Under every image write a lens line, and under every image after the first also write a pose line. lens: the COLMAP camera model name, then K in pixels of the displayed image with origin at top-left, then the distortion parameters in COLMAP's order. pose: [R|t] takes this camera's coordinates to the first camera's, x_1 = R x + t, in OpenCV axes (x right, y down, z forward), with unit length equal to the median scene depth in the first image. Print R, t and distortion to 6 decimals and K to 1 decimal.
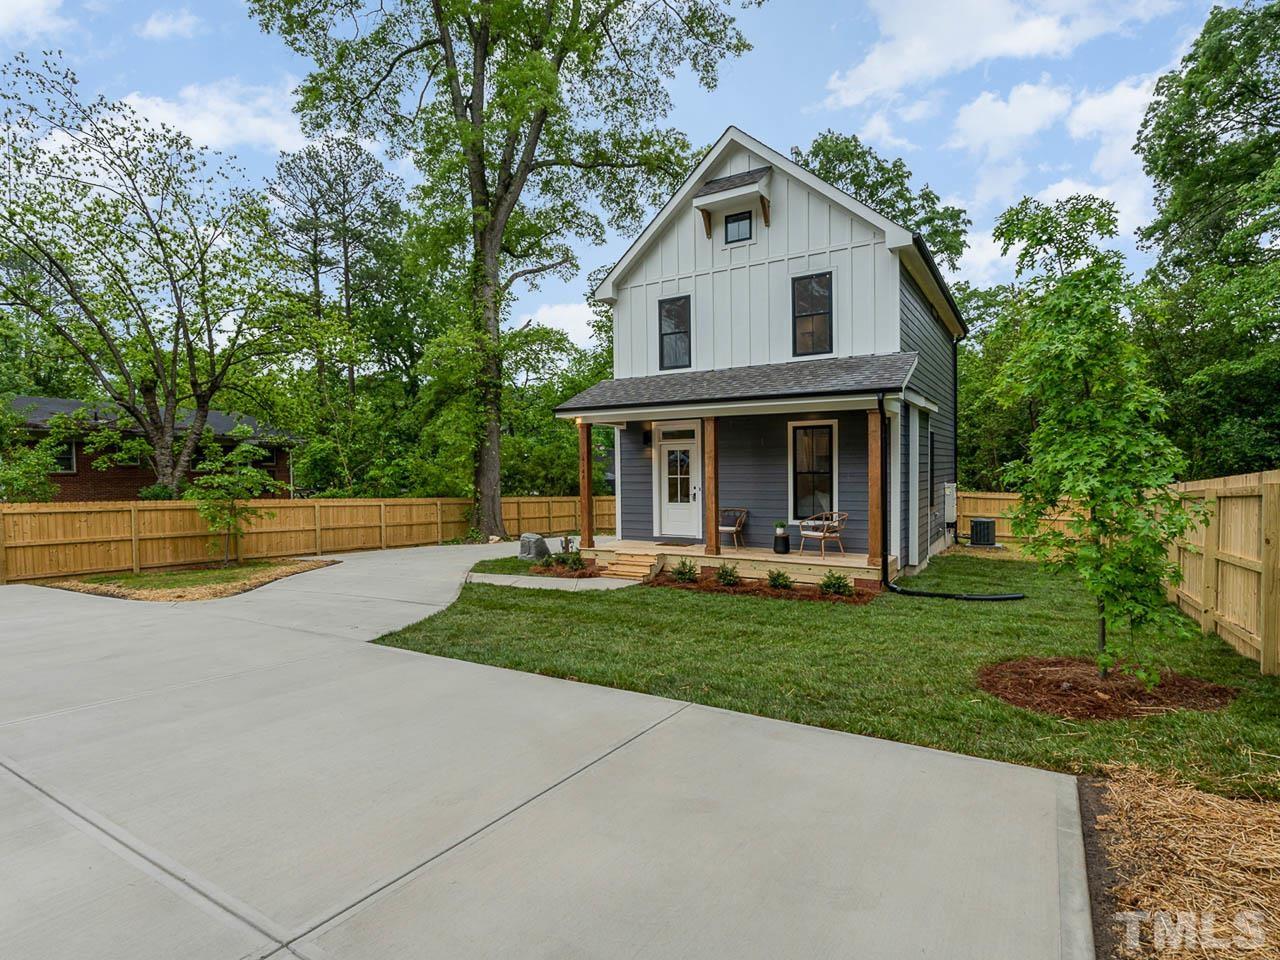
lens RADIAL K [[658.3, 0, 634.5], [0, 658.3, 482.4], [0, 0, 1]] dist [-0.019768, 0.006804]
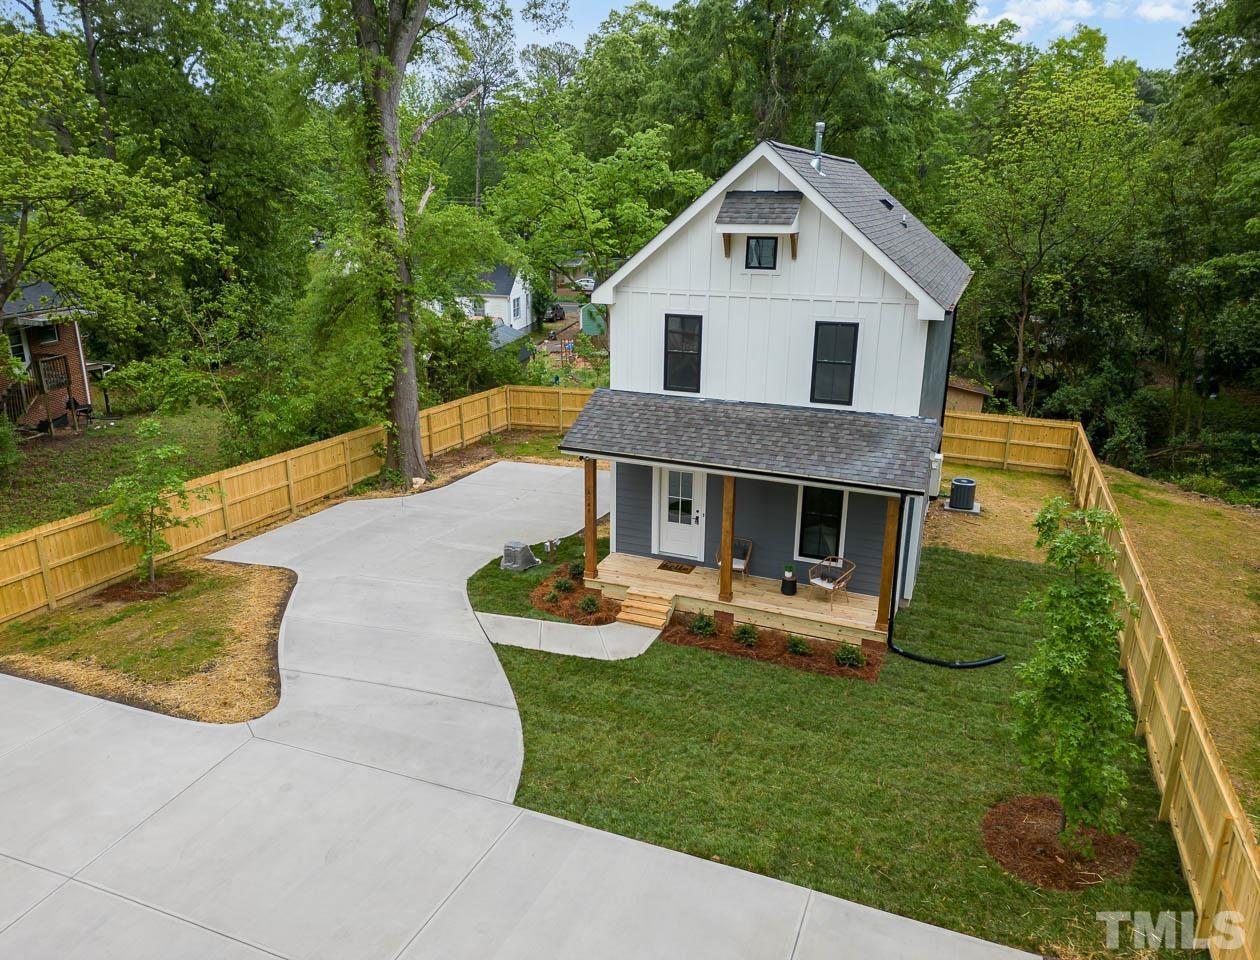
lens RADIAL K [[895.2, 0, 625.8], [0, 895.2, 473.4], [0, 0, 1]] dist [0.071867, -0.068332]
pose [[0.986911, -0.028119, 0.158795, -0.235180], [-0.015698, 0.963255, 0.268130, -0.422011], [-0.160500, -0.267113, 0.950206, -0.246722]]
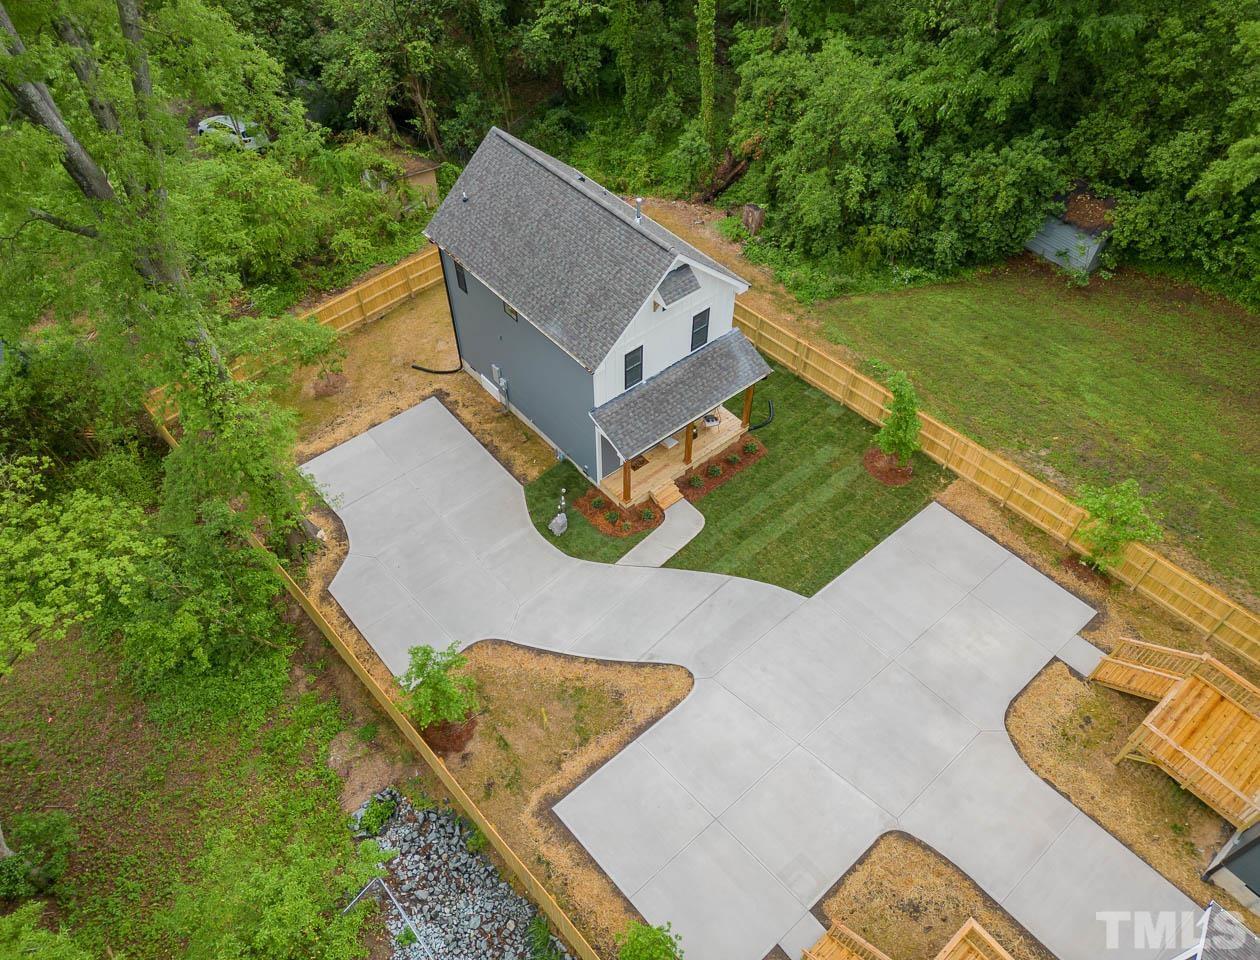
lens RADIAL K [[895.2, 0, 625.4], [0, 895.2, 477.6], [0, 0, 1]] dist [0.071867, -0.068332]
pose [[0.313900, -0.703736, 0.637356, -1.522191], [0.018966, 0.675799, 0.736842, -1.665068], [-0.949267, -0.219206, 0.225480, 0.519135]]
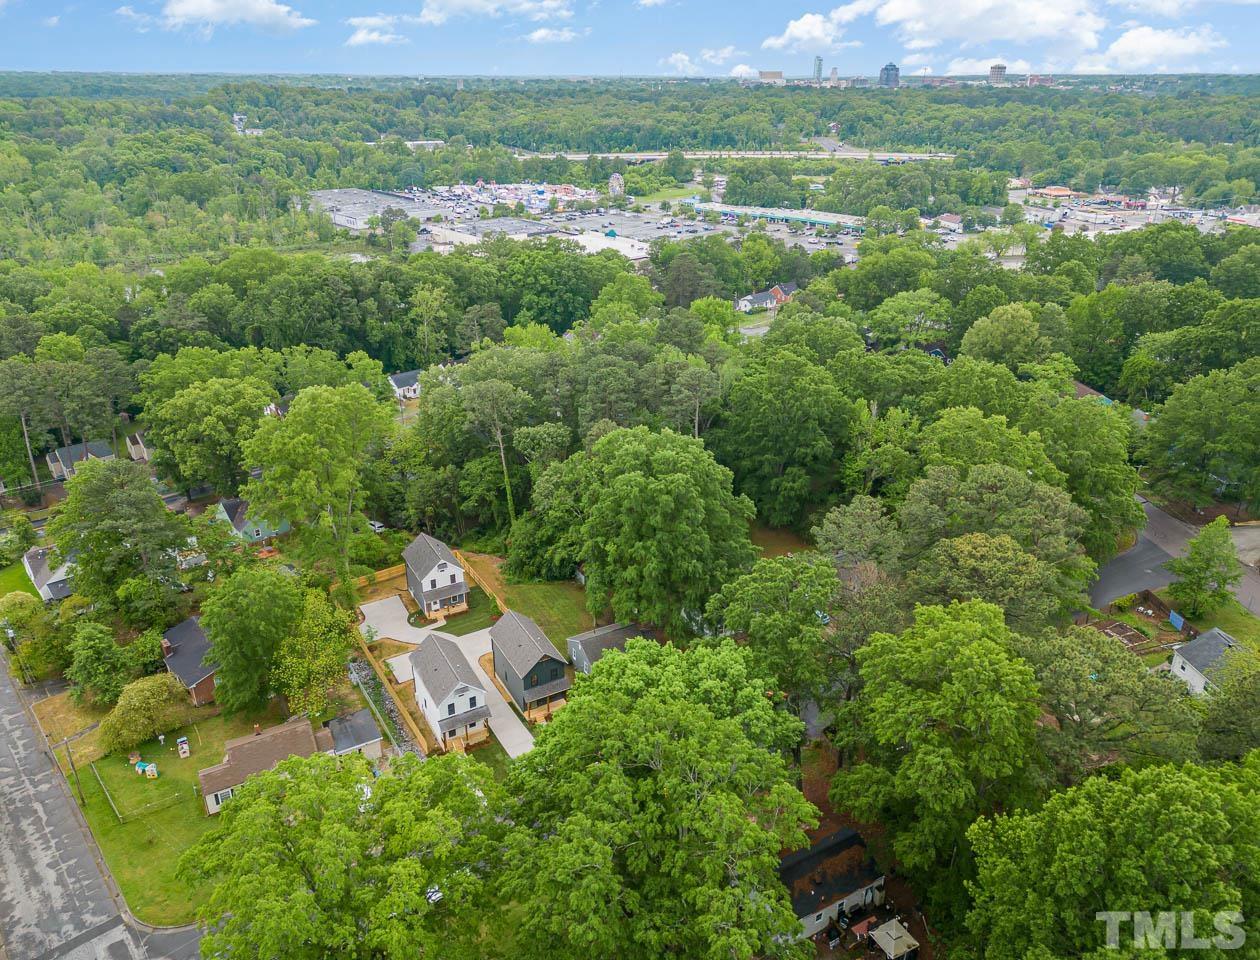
lens RADIAL K [[883.9, 0, 629.5], [0, 883.9, 471.5], [0, 0, 1]] dist [0.015264, 0.000772]
pose [[0.484611, -0.338351, 0.806641, -6.288320], [0.015838, 0.925404, 0.378652, -5.007264], [-0.874586, -0.170723, 0.453820, -5.009459]]
